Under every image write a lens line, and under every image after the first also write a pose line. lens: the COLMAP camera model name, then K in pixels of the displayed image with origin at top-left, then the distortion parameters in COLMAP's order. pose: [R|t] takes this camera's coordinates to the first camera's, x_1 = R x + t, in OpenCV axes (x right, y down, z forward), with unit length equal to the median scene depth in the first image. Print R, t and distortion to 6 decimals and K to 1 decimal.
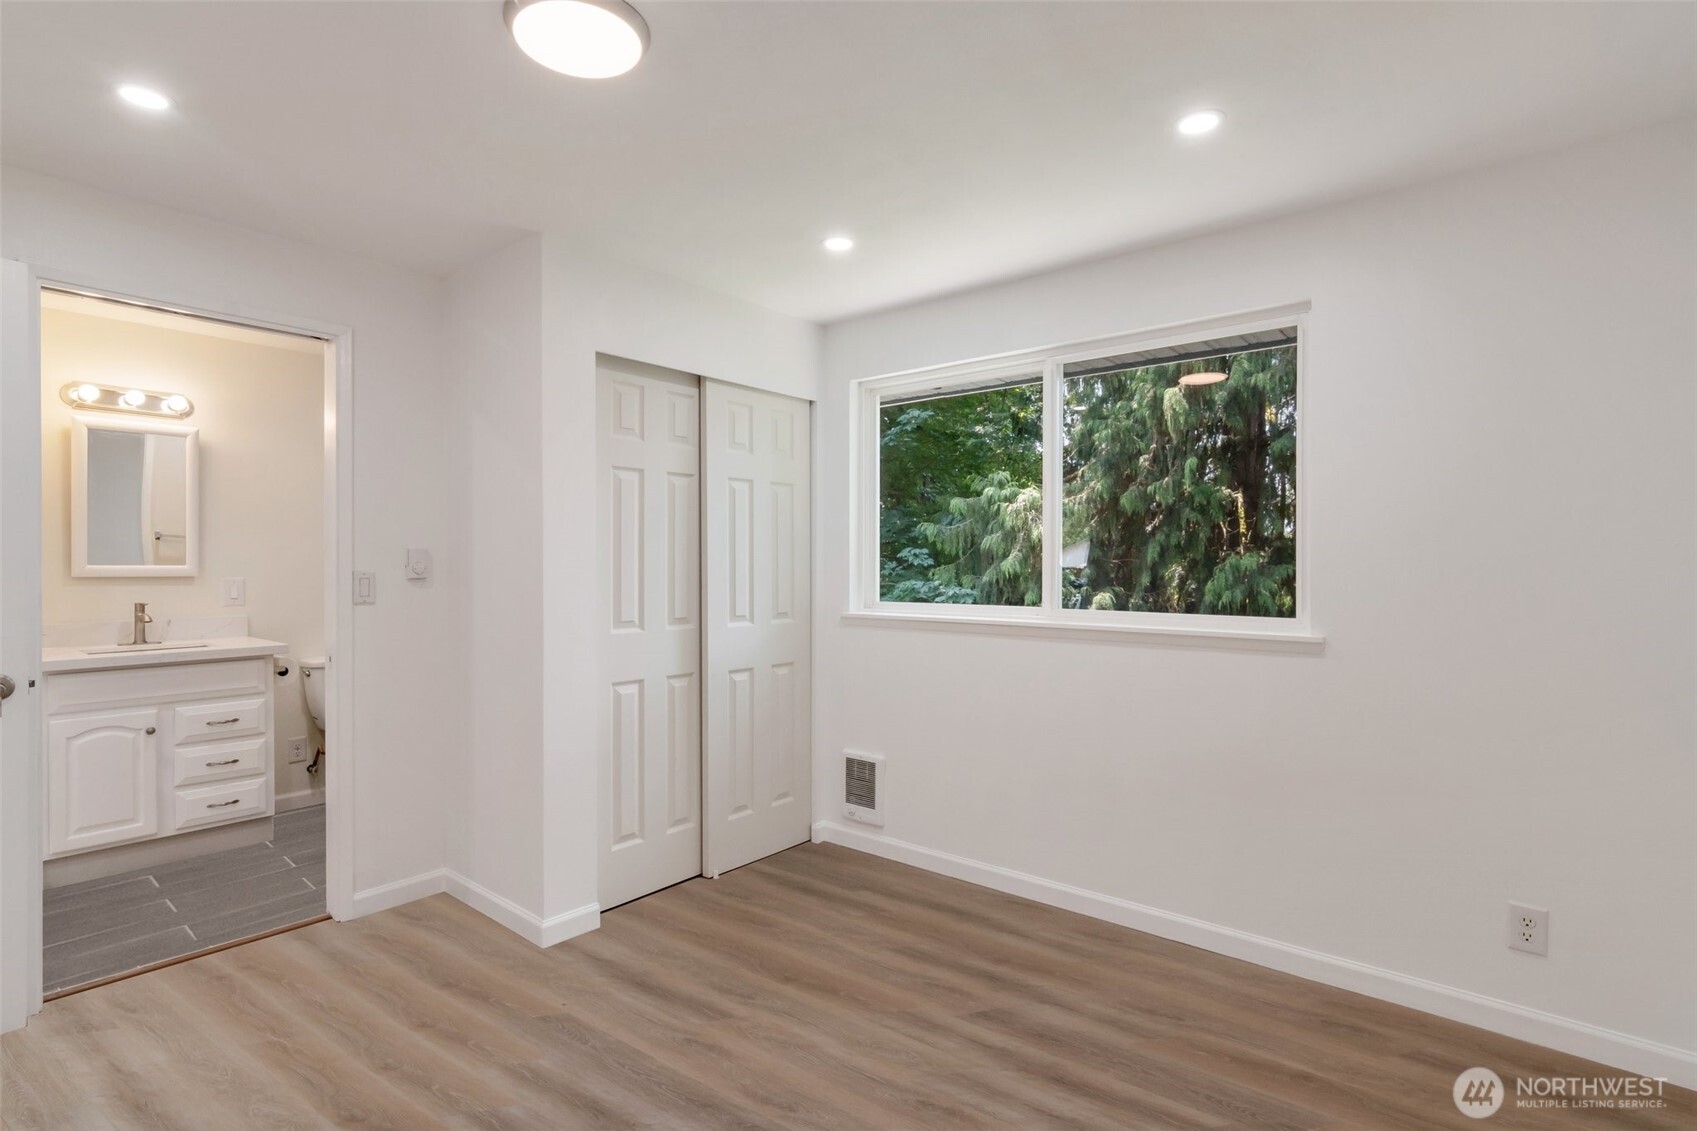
lens RADIAL K [[817.4, 0, 863.4], [0, 817.4, 565.5], [0, 0, 1]] dist [0.002791, 0.001241]
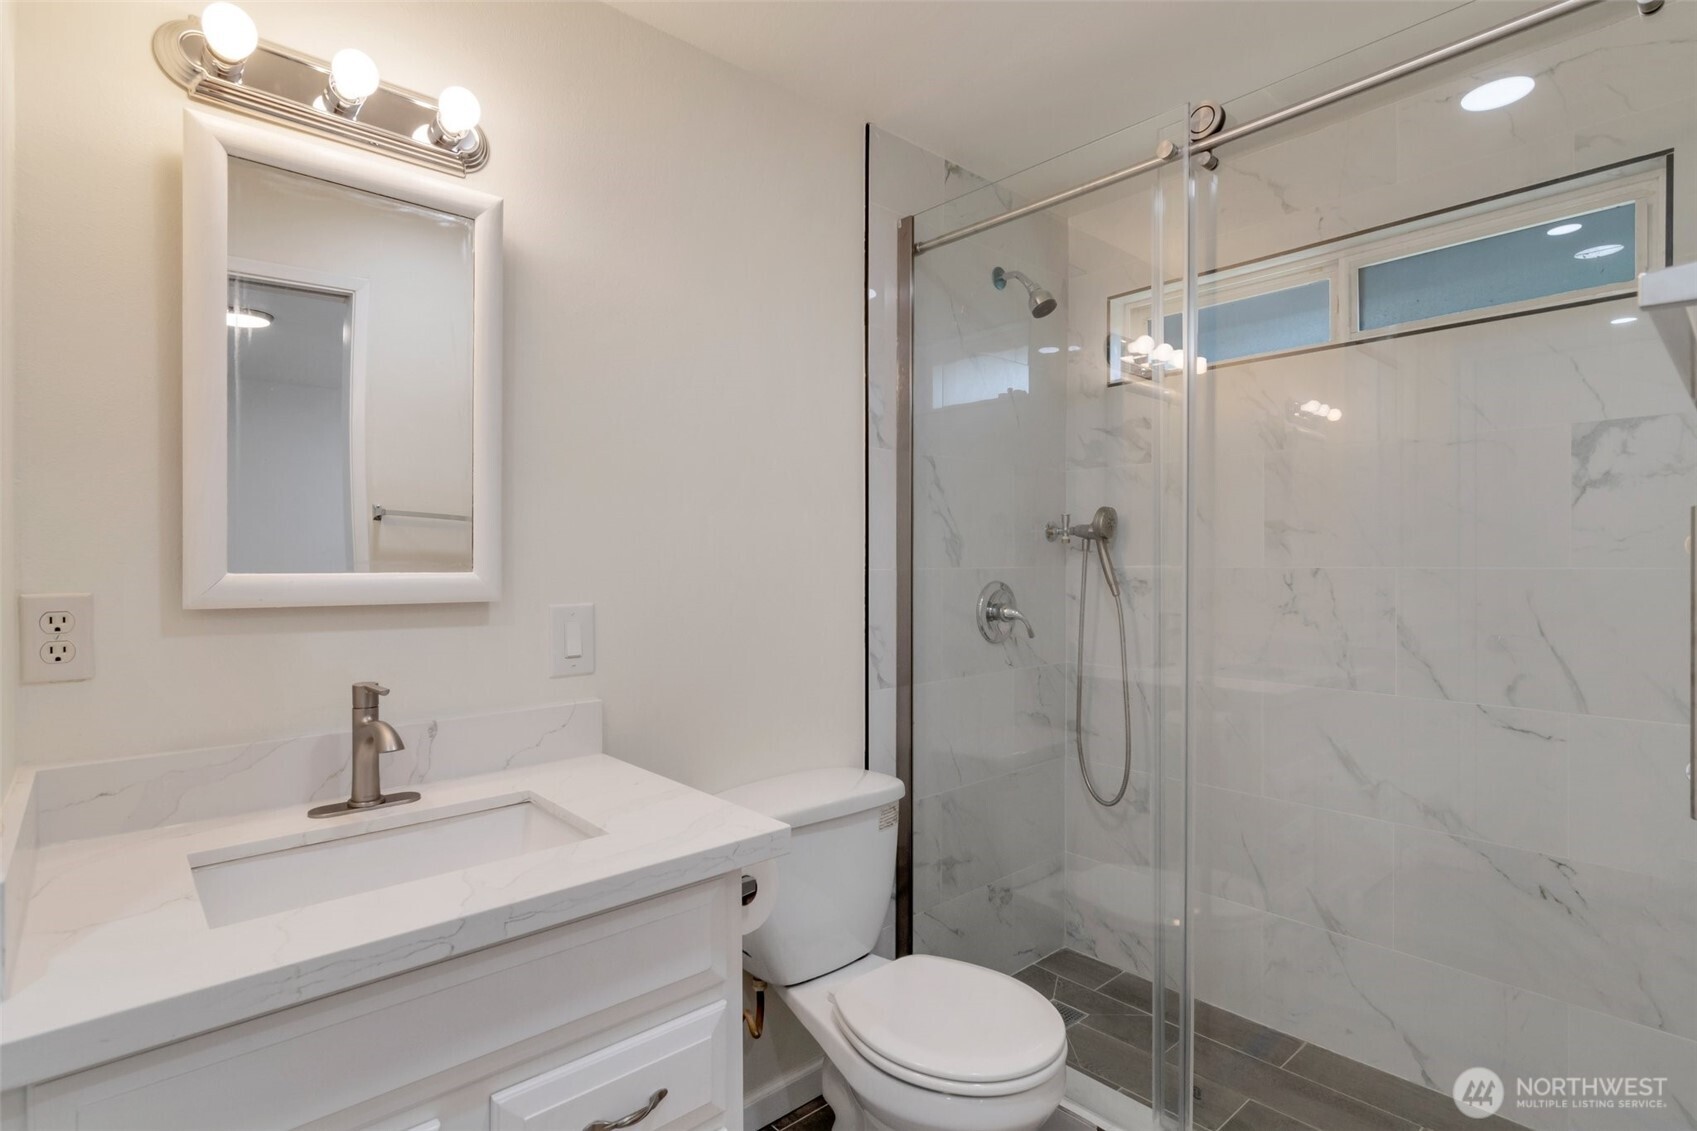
lens RADIAL K [[814.7, 0, 848.5], [0, 814.7, 565.5], [0, 0, 1]] dist [0.001639, 0.000528]
pose [[0.988694, -0.005406, -0.149852, -0.635389], [0.004235, 0.999958, -0.008129, 0.000394], [0.149890, 0.007402, 0.988675, 0.697757]]
